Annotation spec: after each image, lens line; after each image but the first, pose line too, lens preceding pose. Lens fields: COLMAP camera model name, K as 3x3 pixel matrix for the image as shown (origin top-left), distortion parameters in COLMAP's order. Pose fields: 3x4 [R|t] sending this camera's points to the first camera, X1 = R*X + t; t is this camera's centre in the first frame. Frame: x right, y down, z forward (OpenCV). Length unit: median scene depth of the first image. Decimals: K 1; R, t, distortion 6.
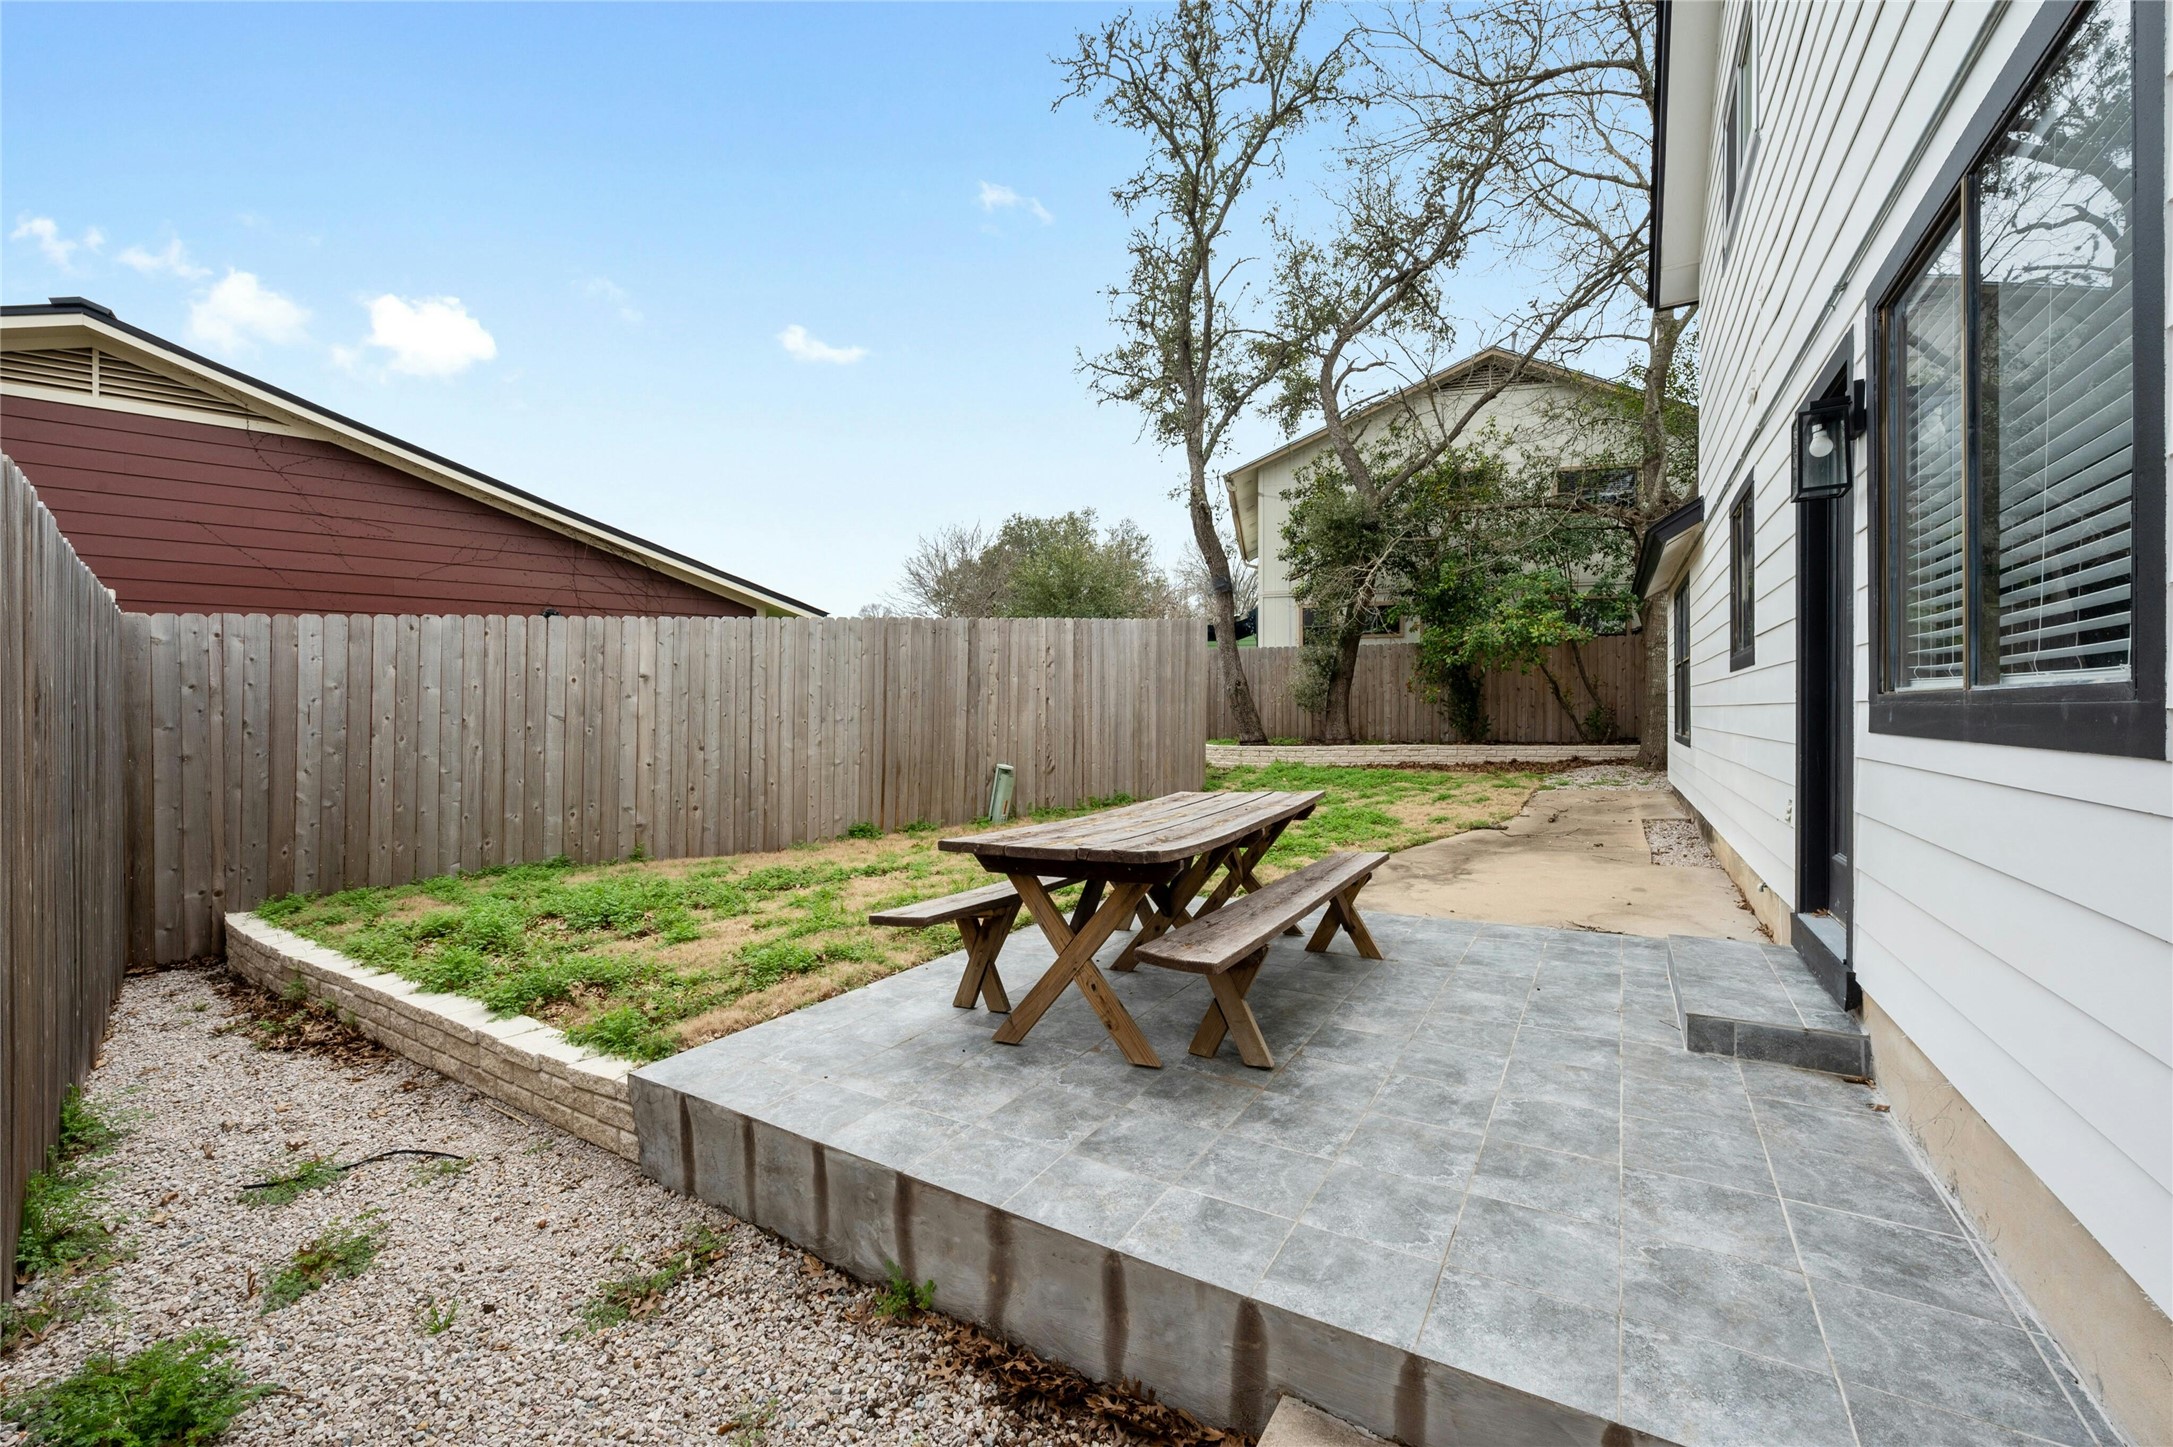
lens RADIAL K [[887.5, 0, 1081.8], [0, 887.5, 704.2], [0, 0, 1]] dist [-0.000357, 0.000004]
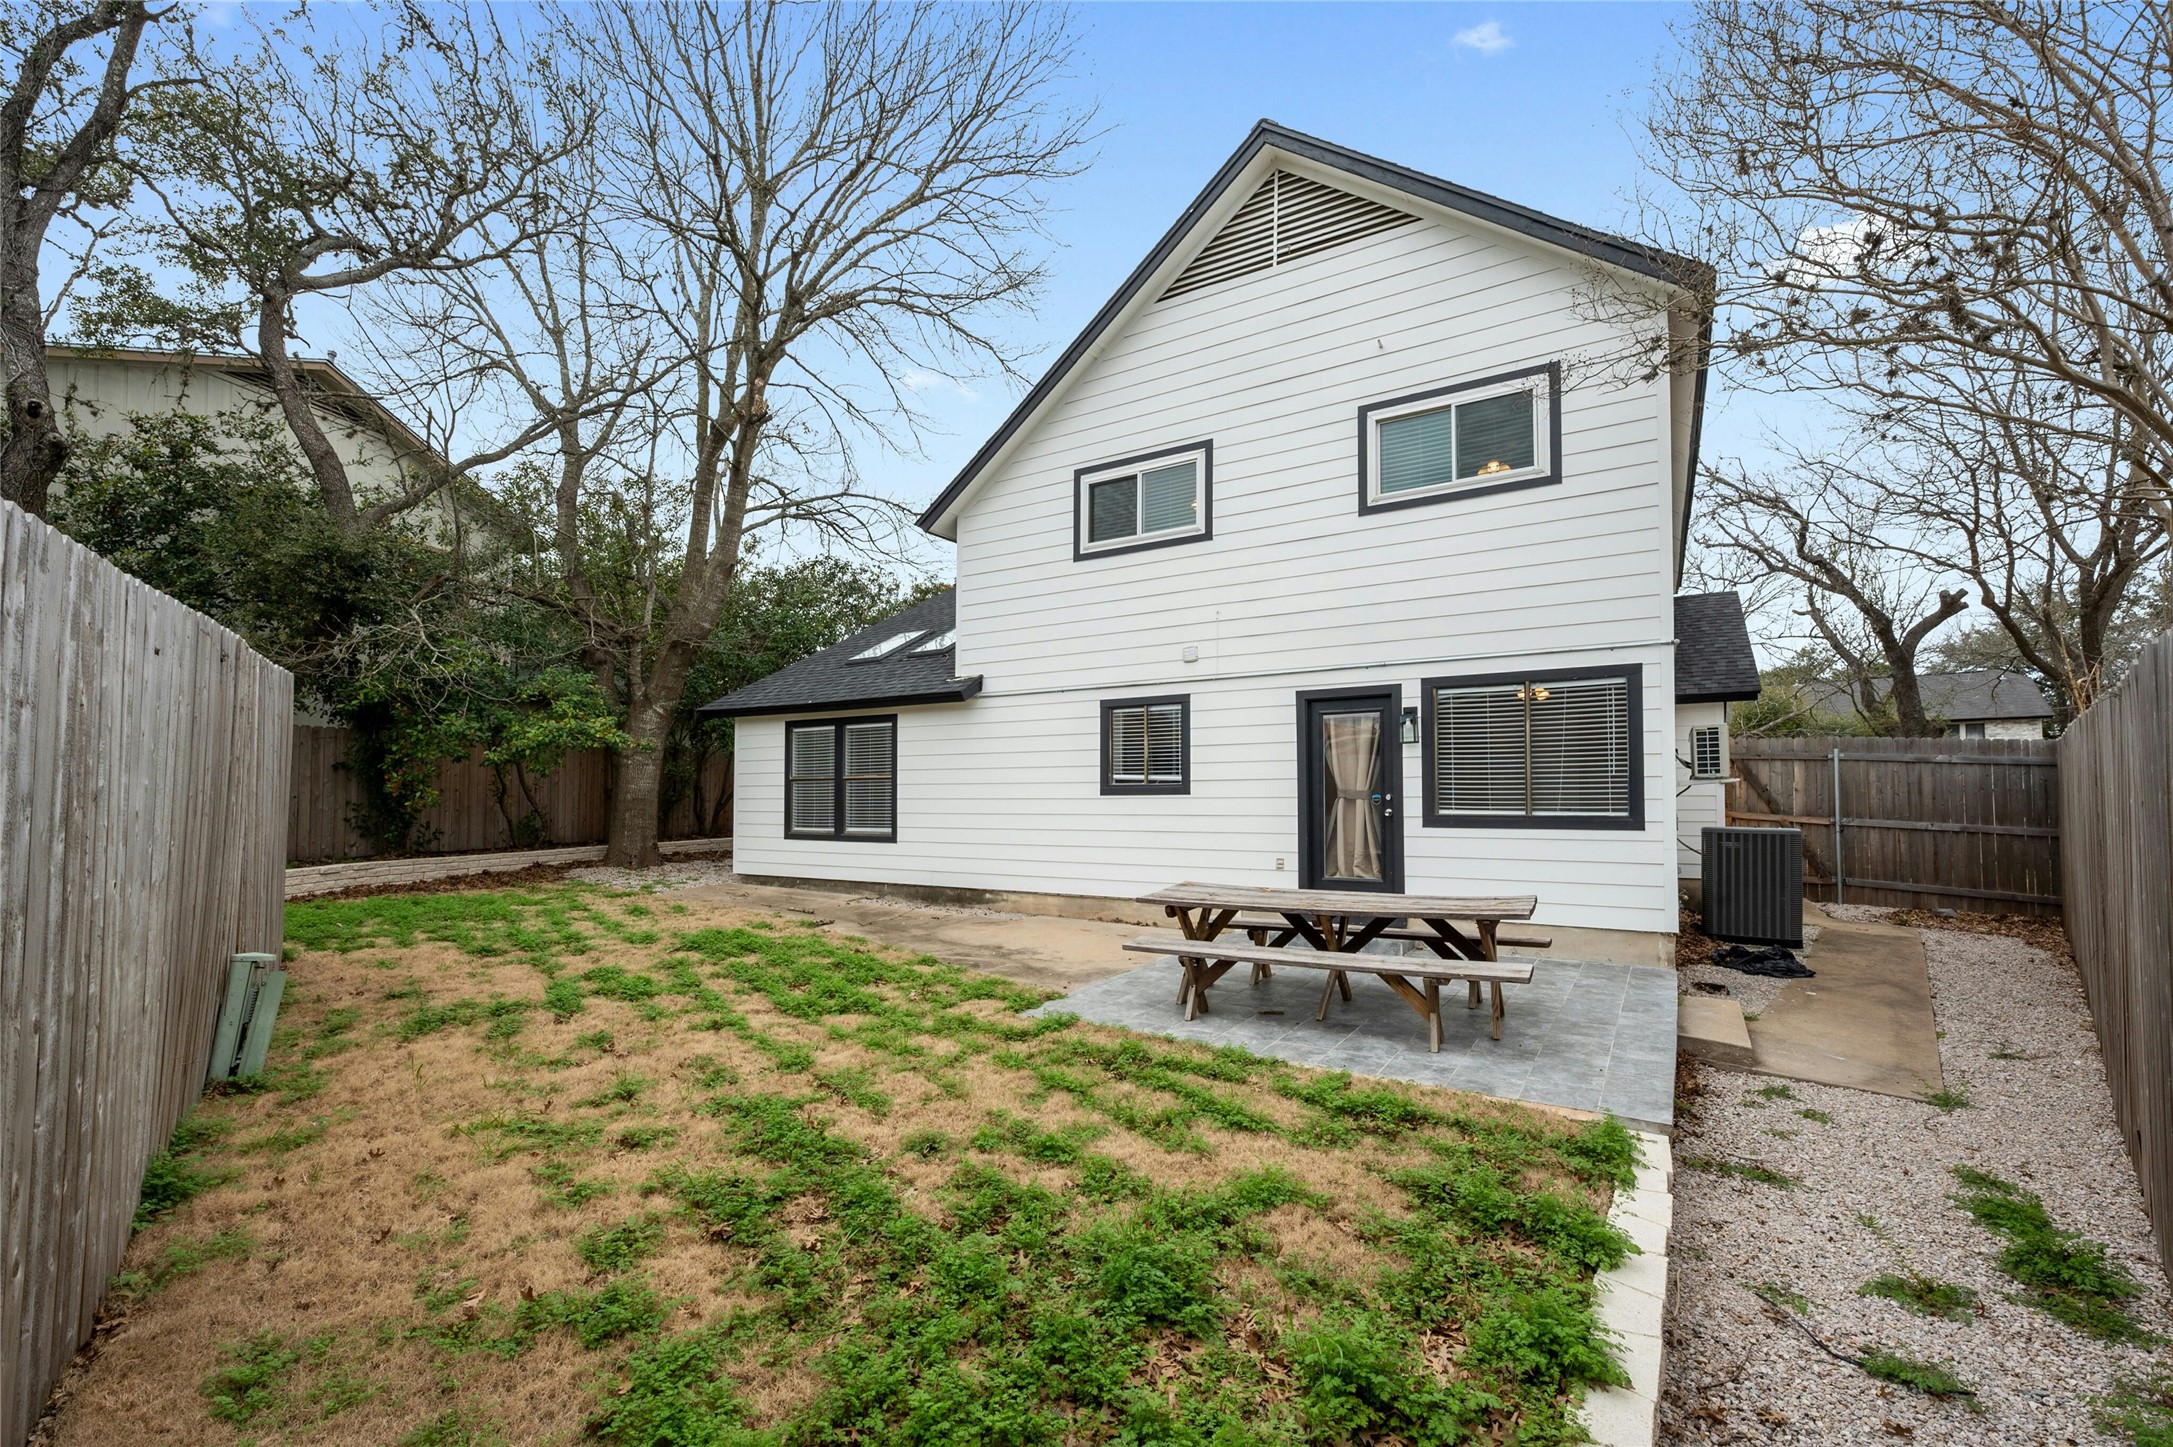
lens RADIAL K [[938.8, 0, 1087.5], [0, 938.8, 767.5], [0, 0, 1]] dist [-0.000895, 0.000034]
pose [[0.017503, 0.037568, 0.999141, -0.462753], [0.004130, 0.999283, -0.037646, -0.001085], [-0.999838, 0.004785, 0.017335, 0.451836]]
